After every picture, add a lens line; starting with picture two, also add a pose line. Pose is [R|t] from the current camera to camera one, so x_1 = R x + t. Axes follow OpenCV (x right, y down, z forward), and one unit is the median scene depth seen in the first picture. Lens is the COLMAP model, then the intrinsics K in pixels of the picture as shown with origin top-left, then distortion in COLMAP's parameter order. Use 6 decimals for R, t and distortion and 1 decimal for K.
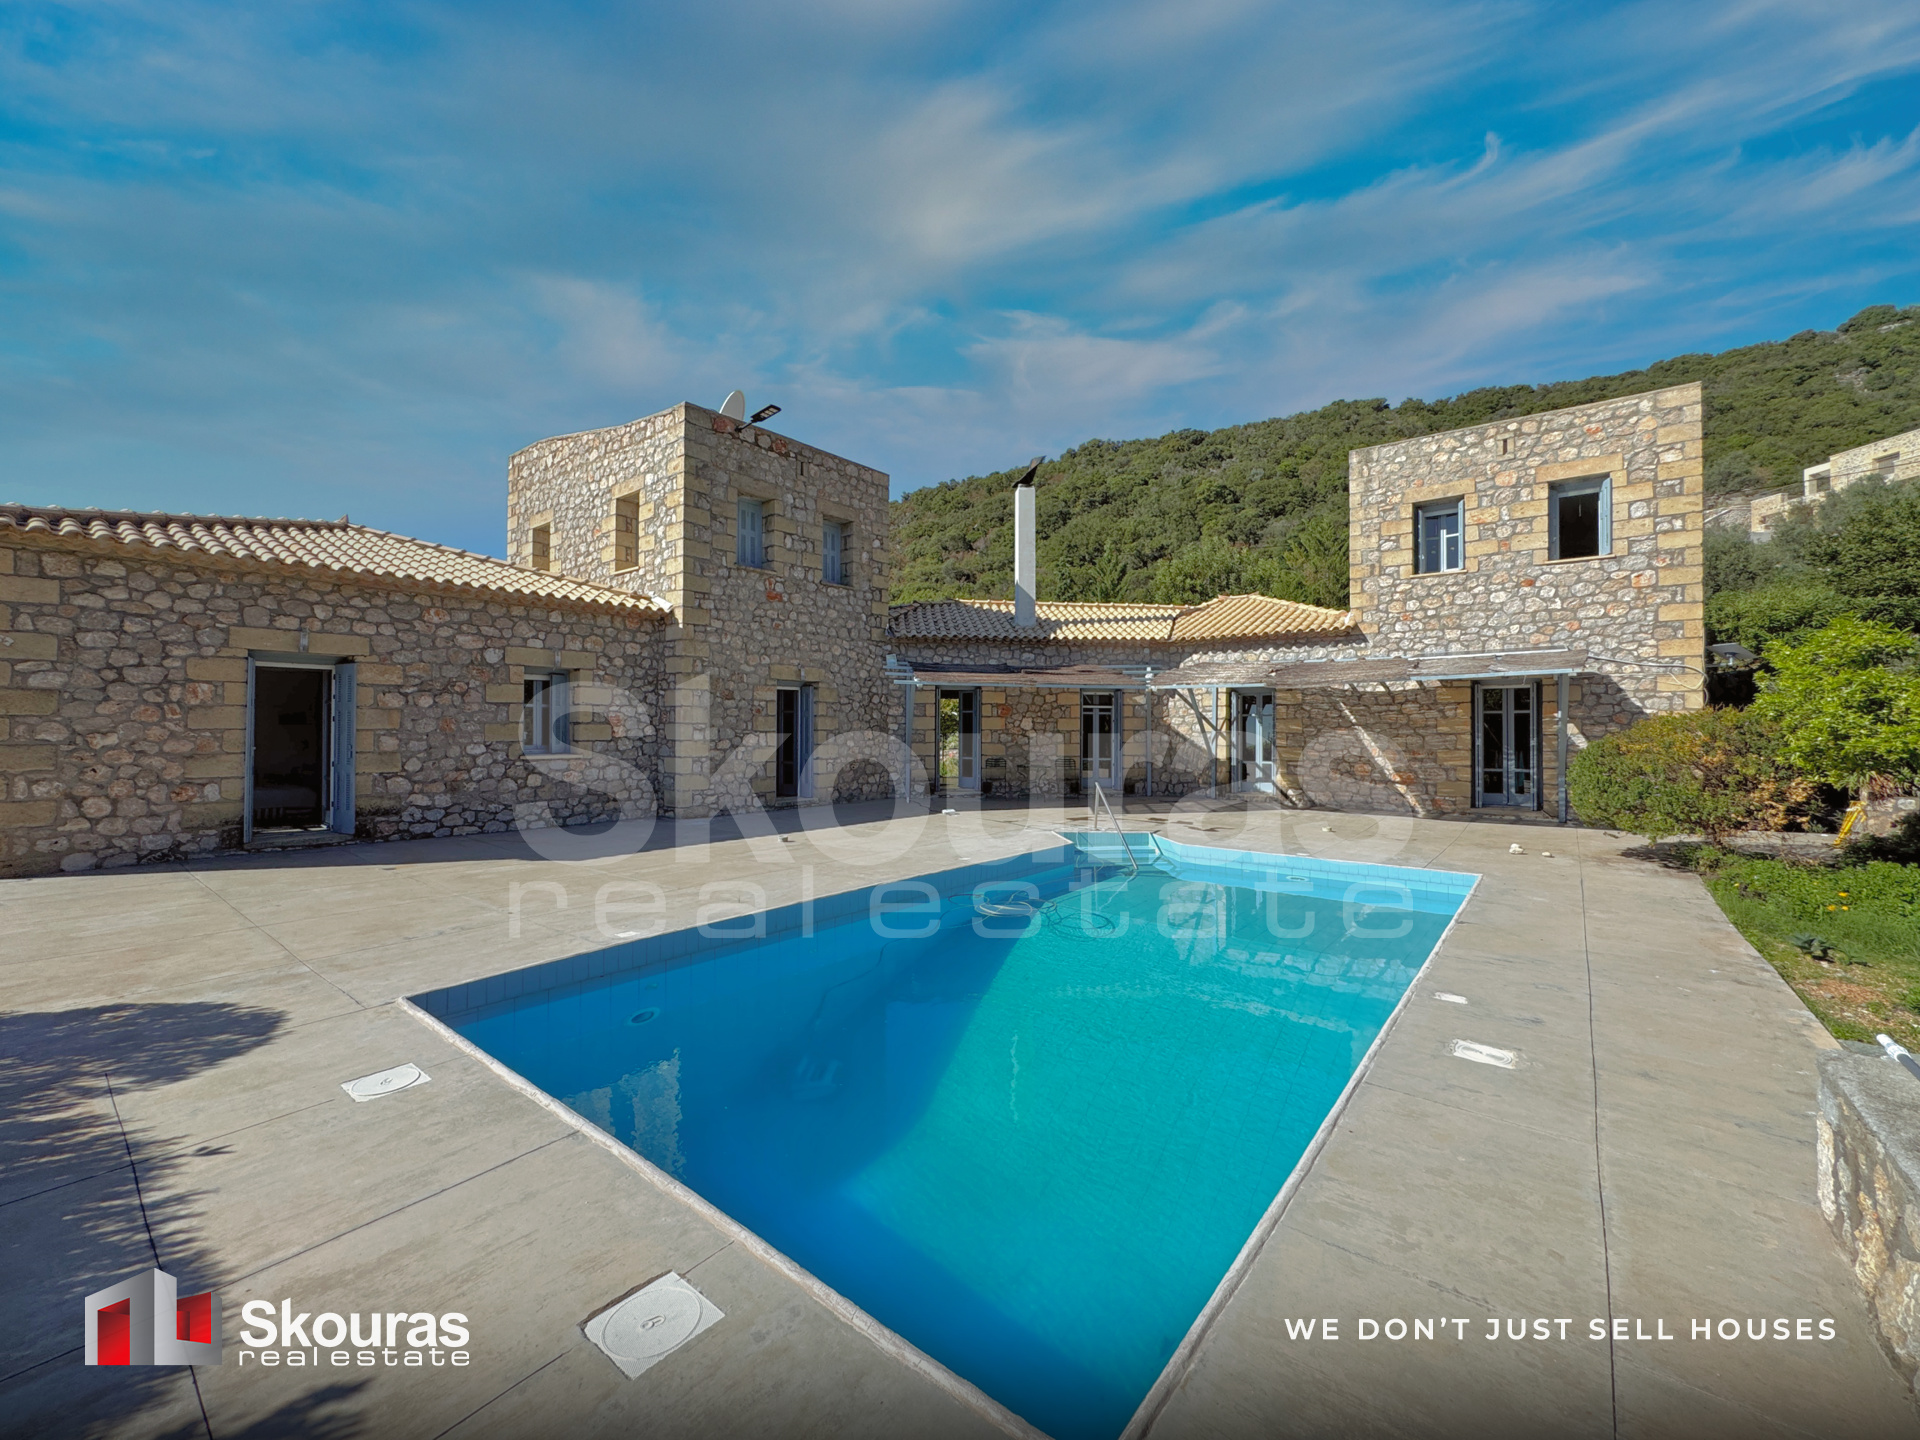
lens RADIAL K [[774.3, 0, 962.9], [0, 774.3, 711.7], [0, 0, 1]] dist [-0.003075, -0.000200]
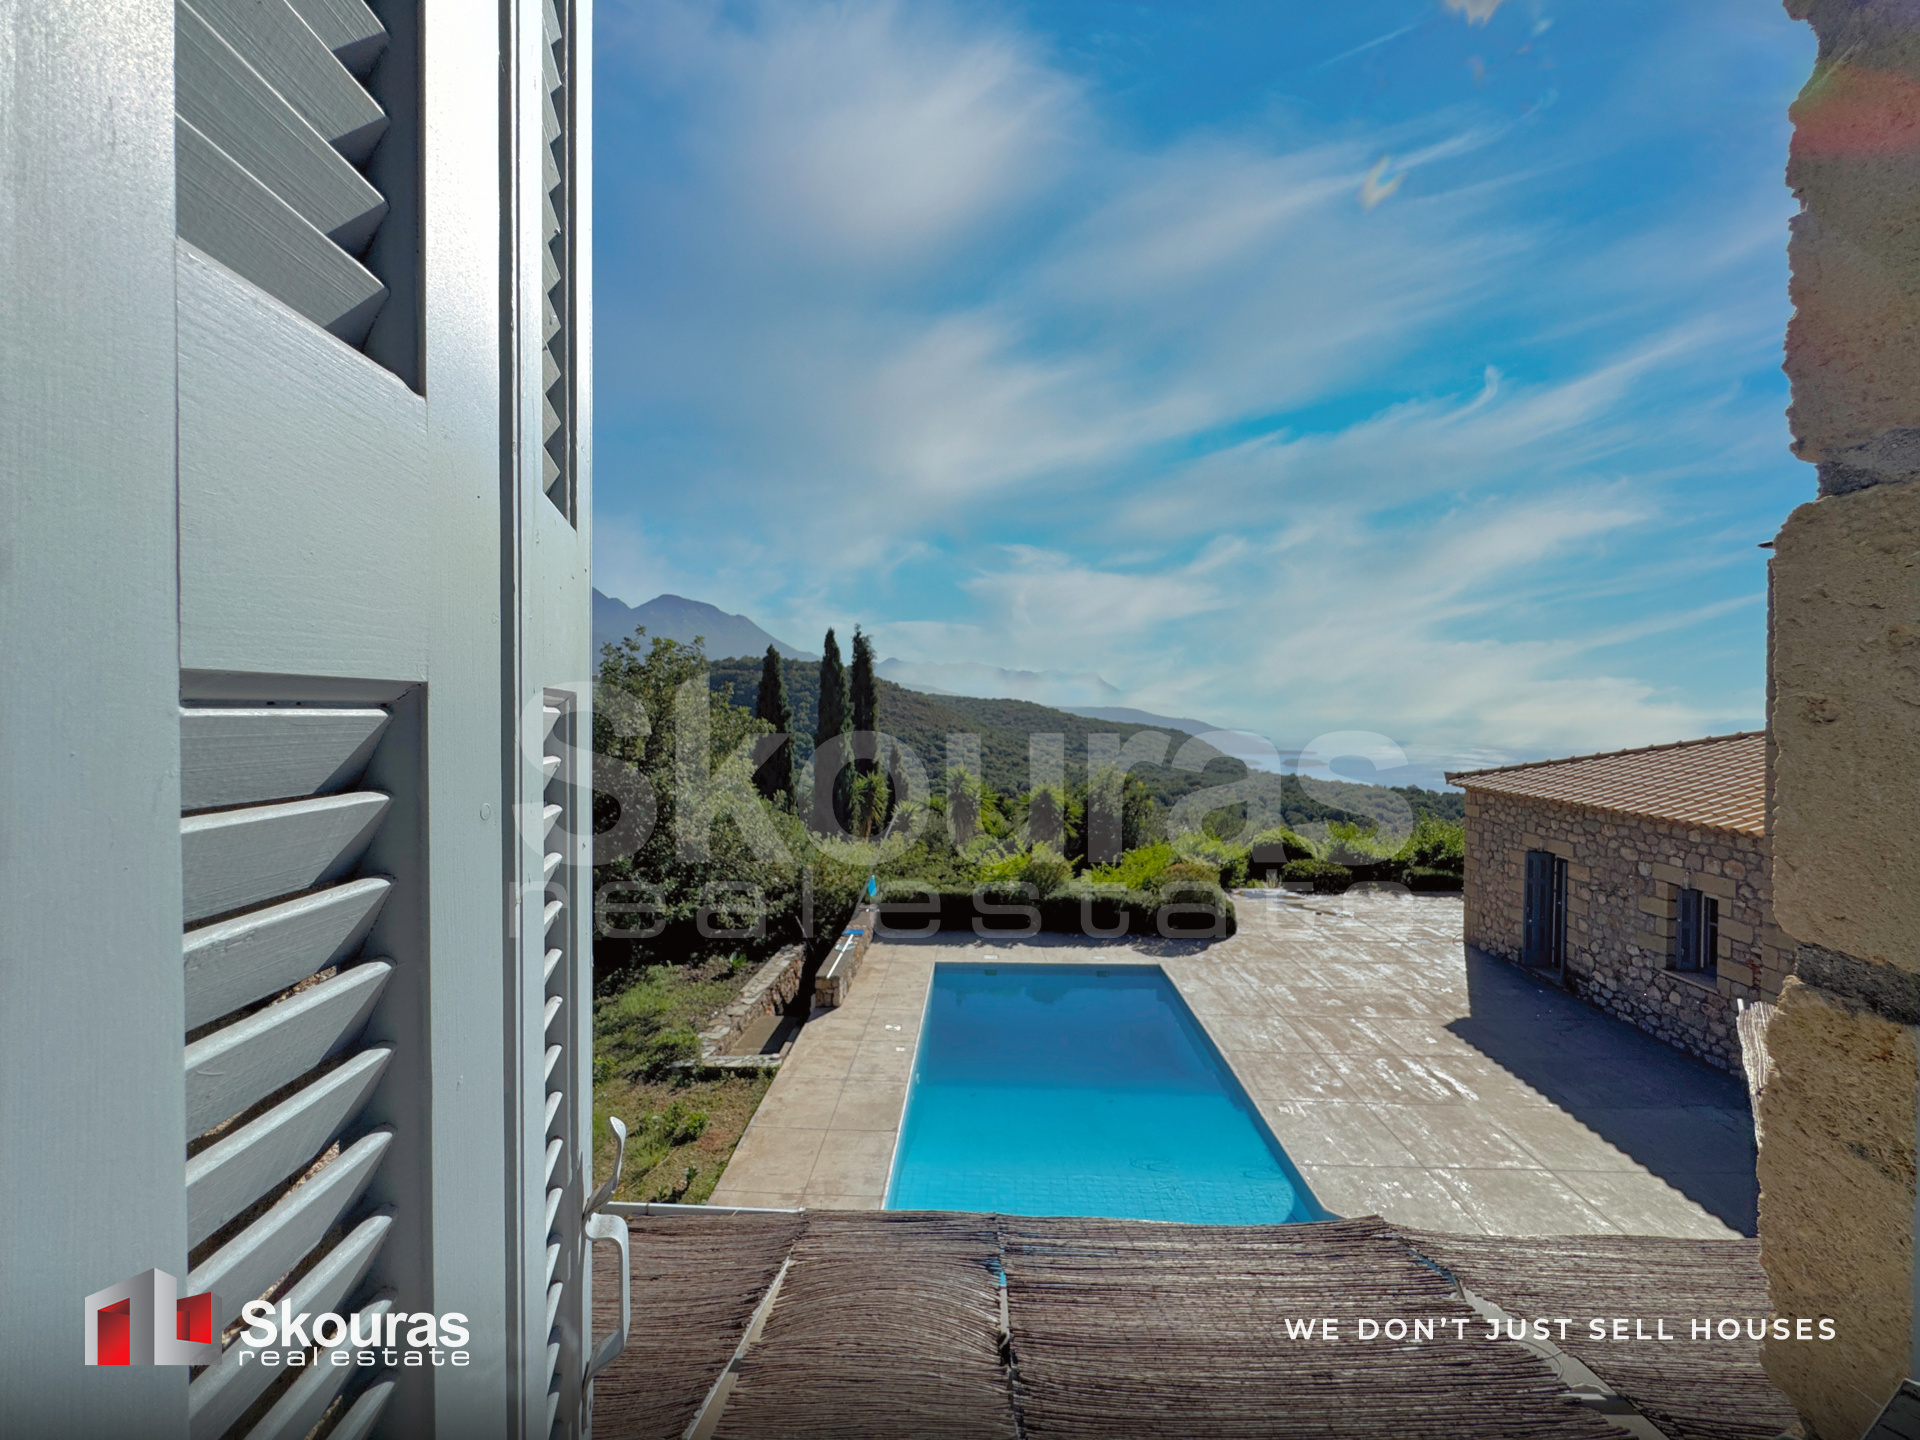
lens RADIAL K [[774.3, 0, 960.9], [0, 774.3, 719.4], [0, 0, 1]] dist [-0.003075, -0.000200]
pose [[-0.799724, -0.000598, -0.600367, 0.740744], [0.001211, 0.999996, -0.002609, -0.255050], [0.600366, -0.002814, -0.799720, 1.169971]]
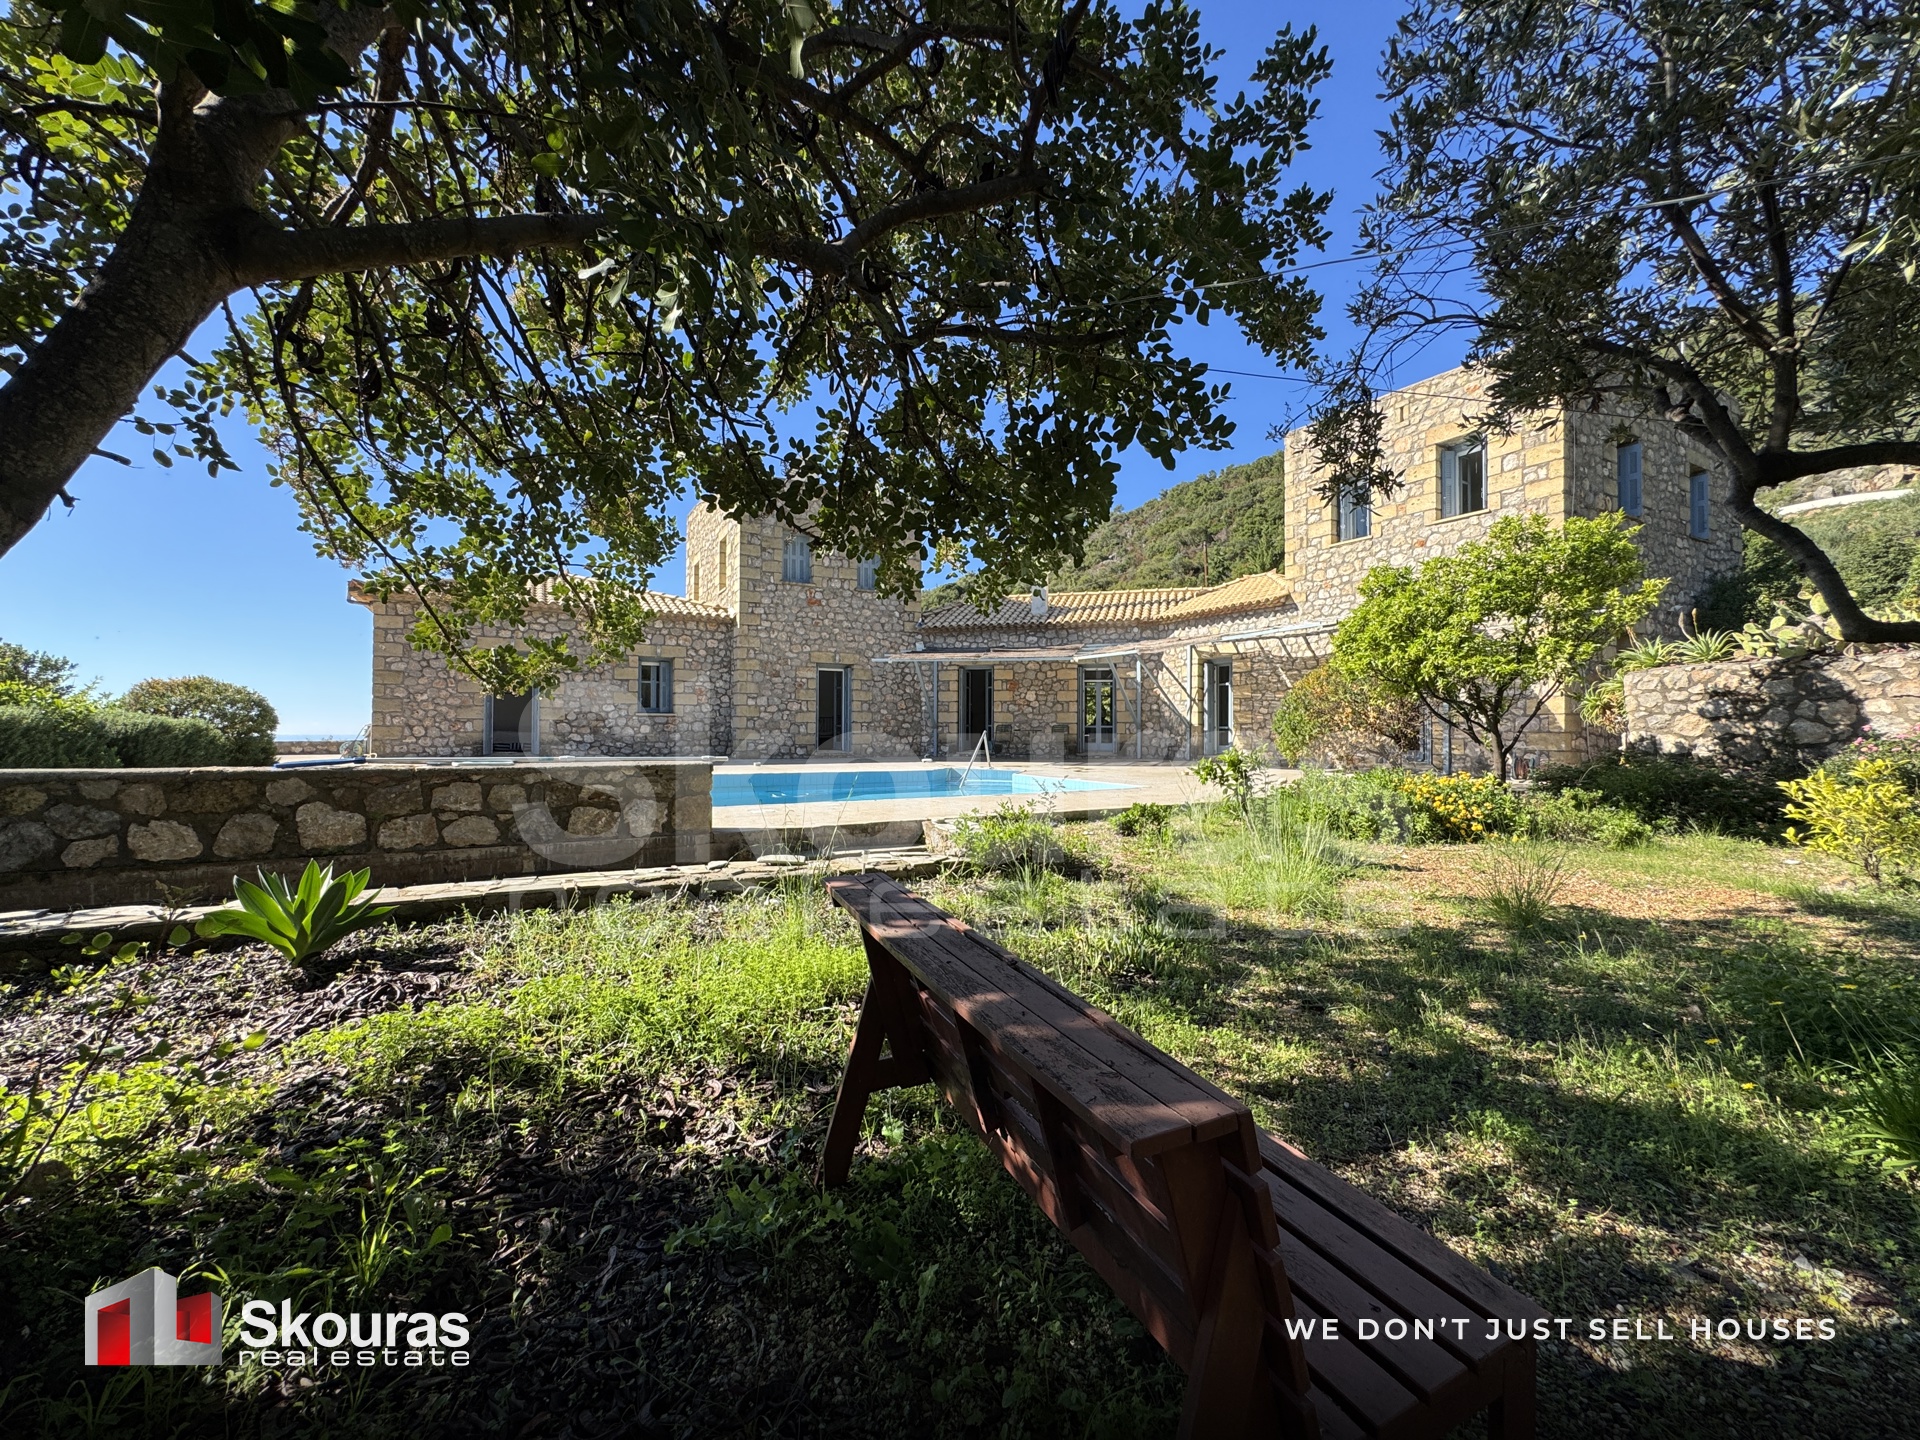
lens RADIAL K [[774.3, 0, 958.0], [0, 774.3, 718.2], [0, 0, 1]] dist [-0.003075, -0.000200]
pose [[0.927149, -0.006499, -0.374637, 0.585563], [0.007922, 0.999966, 0.002258, 0.064181], [0.374609, -0.005061, 0.927169, -0.205994]]
